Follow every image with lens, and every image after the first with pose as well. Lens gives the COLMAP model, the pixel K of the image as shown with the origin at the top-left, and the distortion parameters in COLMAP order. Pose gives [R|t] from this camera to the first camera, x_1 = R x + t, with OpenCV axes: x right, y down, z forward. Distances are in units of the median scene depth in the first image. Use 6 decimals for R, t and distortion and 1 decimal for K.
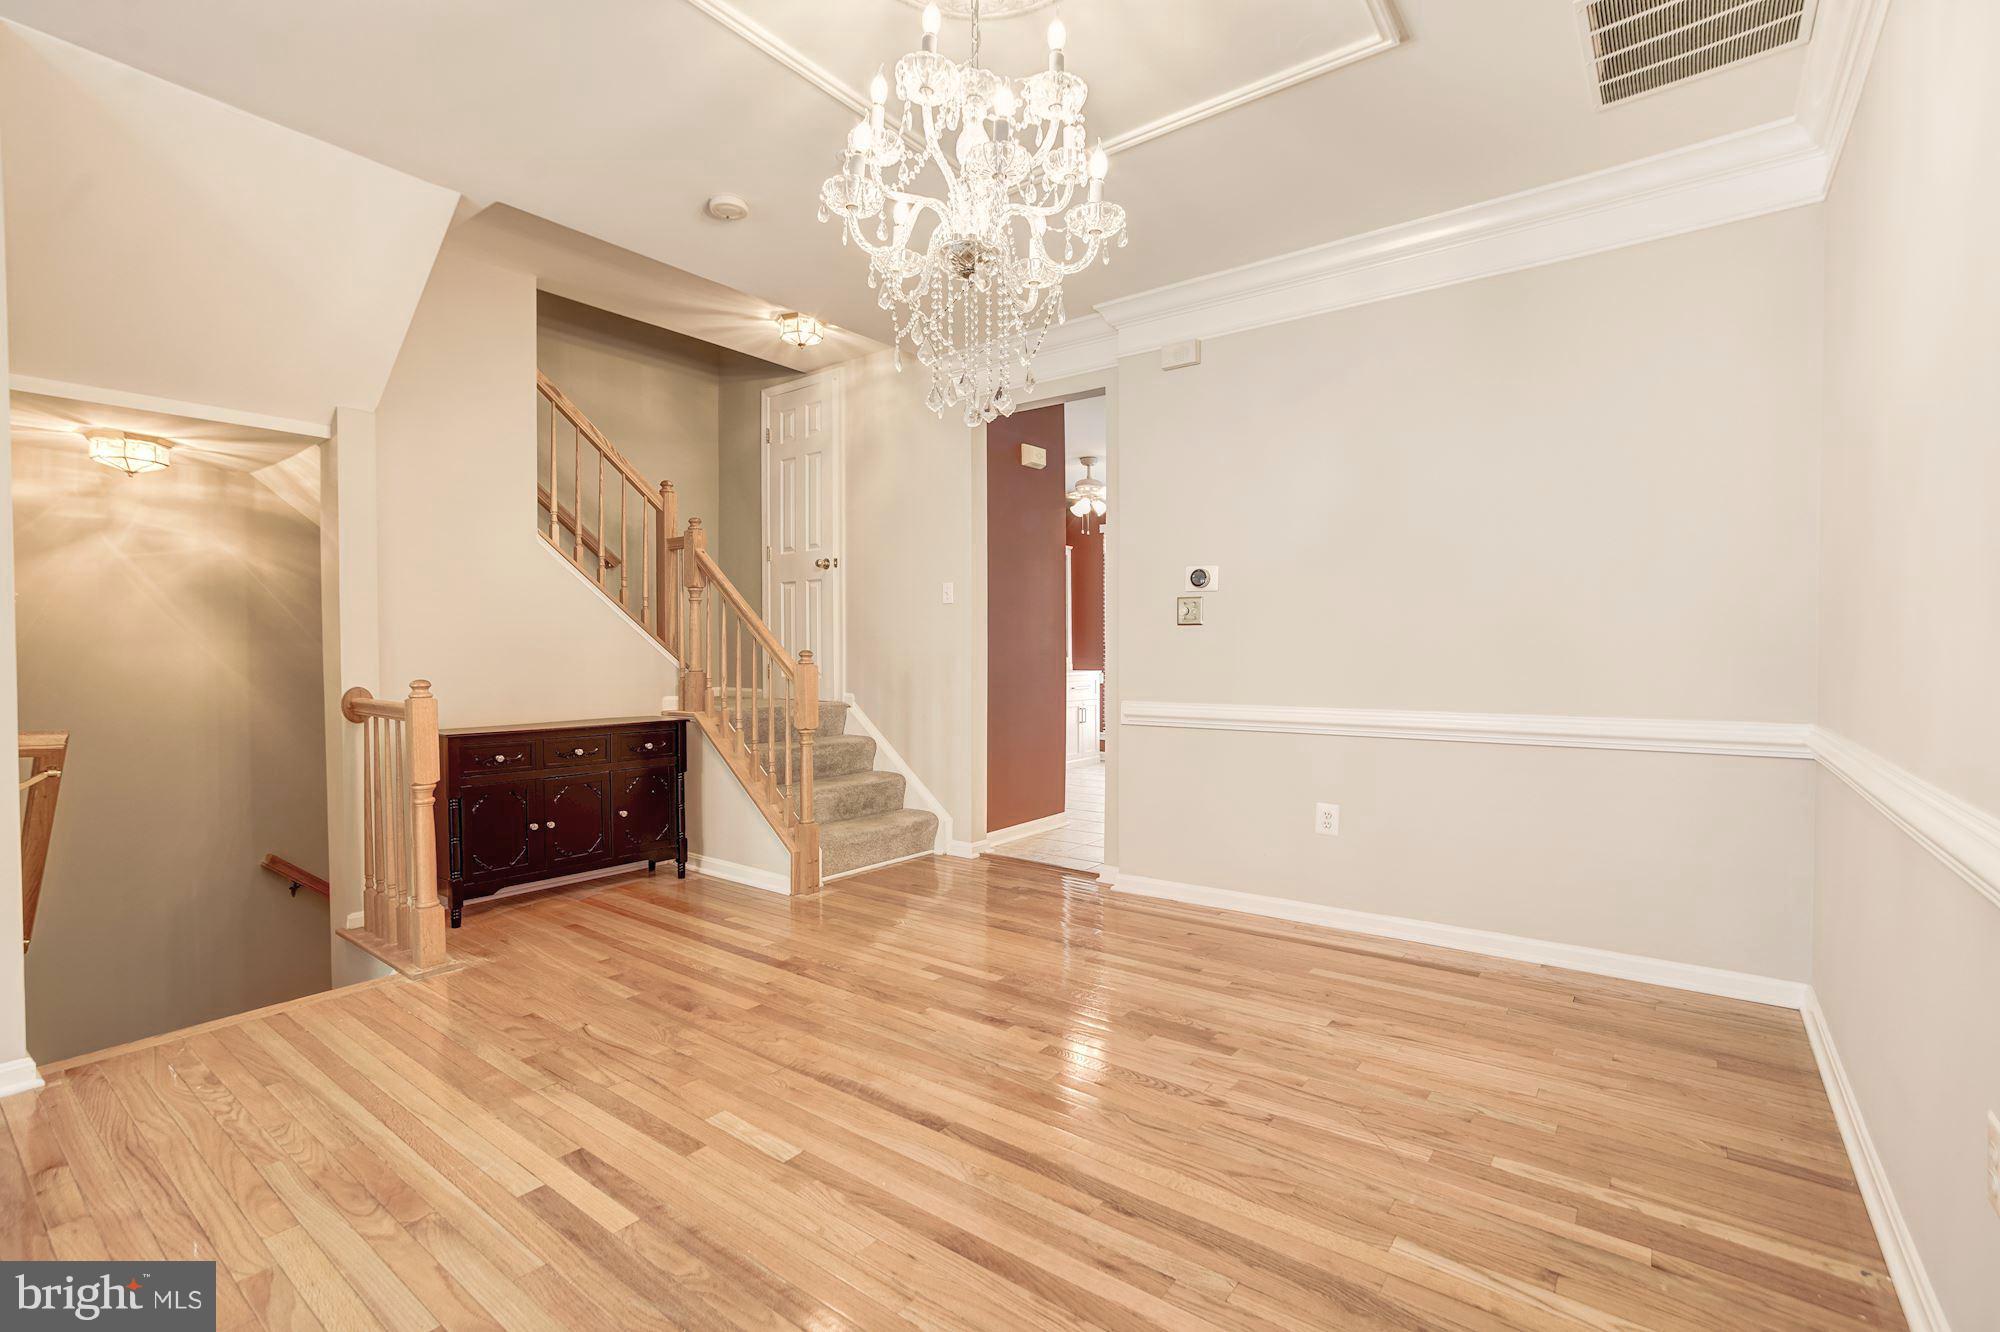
lens RADIAL K [[864.0, 0, 1015.8], [0, 864.0, 655.5], [0, 0, 1]] dist [-0.024811, 0.021650]
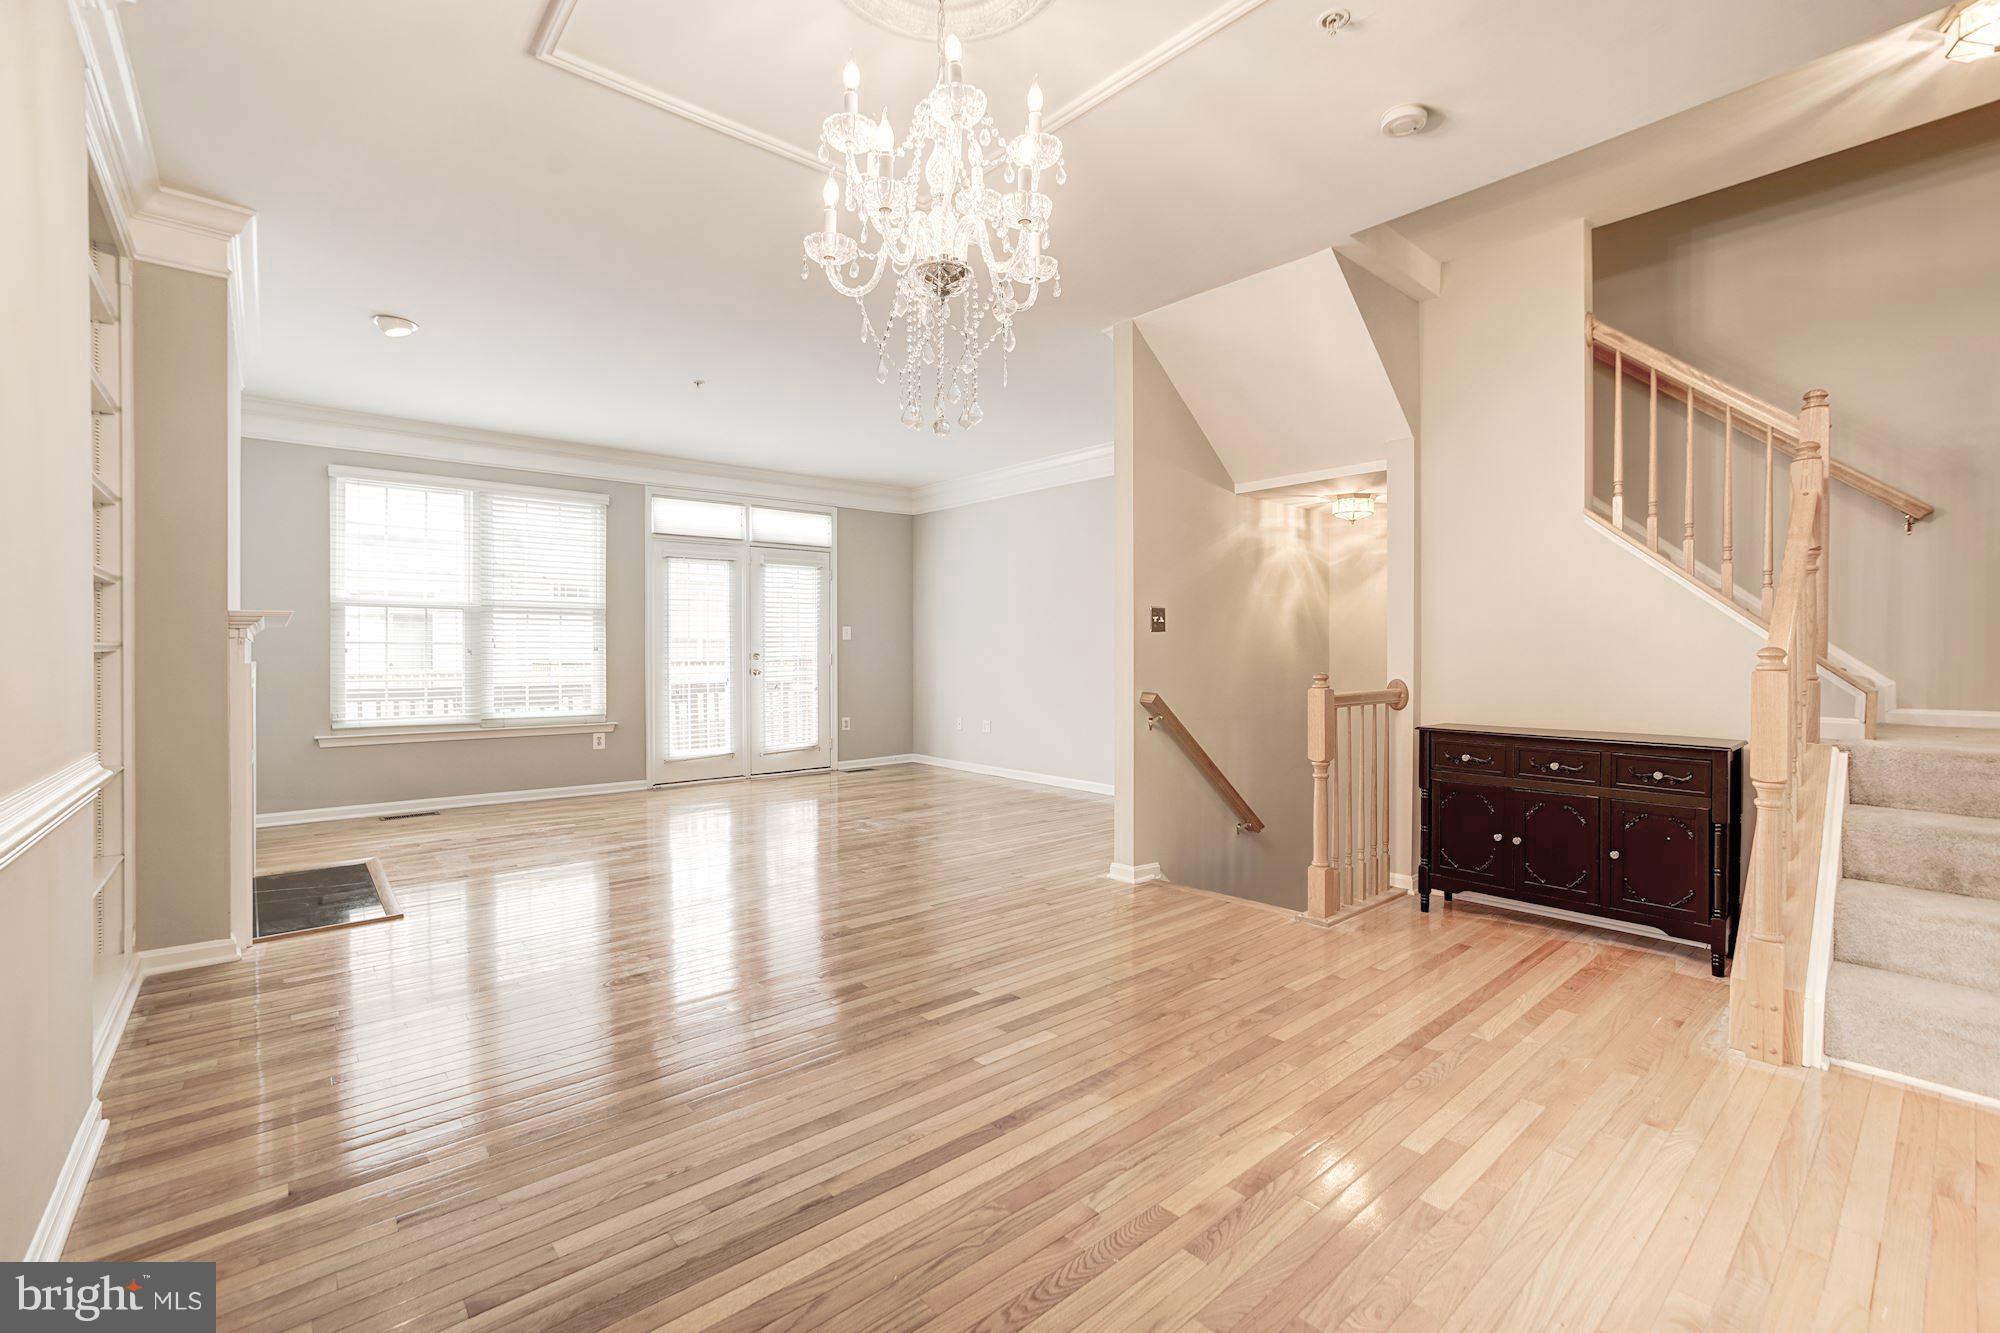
lens RADIAL K [[872.4, 0, 942.2], [0, 872.4, 648.8], [0, 0, 1]] dist [-0.009455, 0.000184]
pose [[-0.229113, -0.005035, -0.973387, 0.591259], [0.003670, 0.999975, -0.006036, -0.002259], [0.973393, -0.004956, -0.229089, 0.751379]]
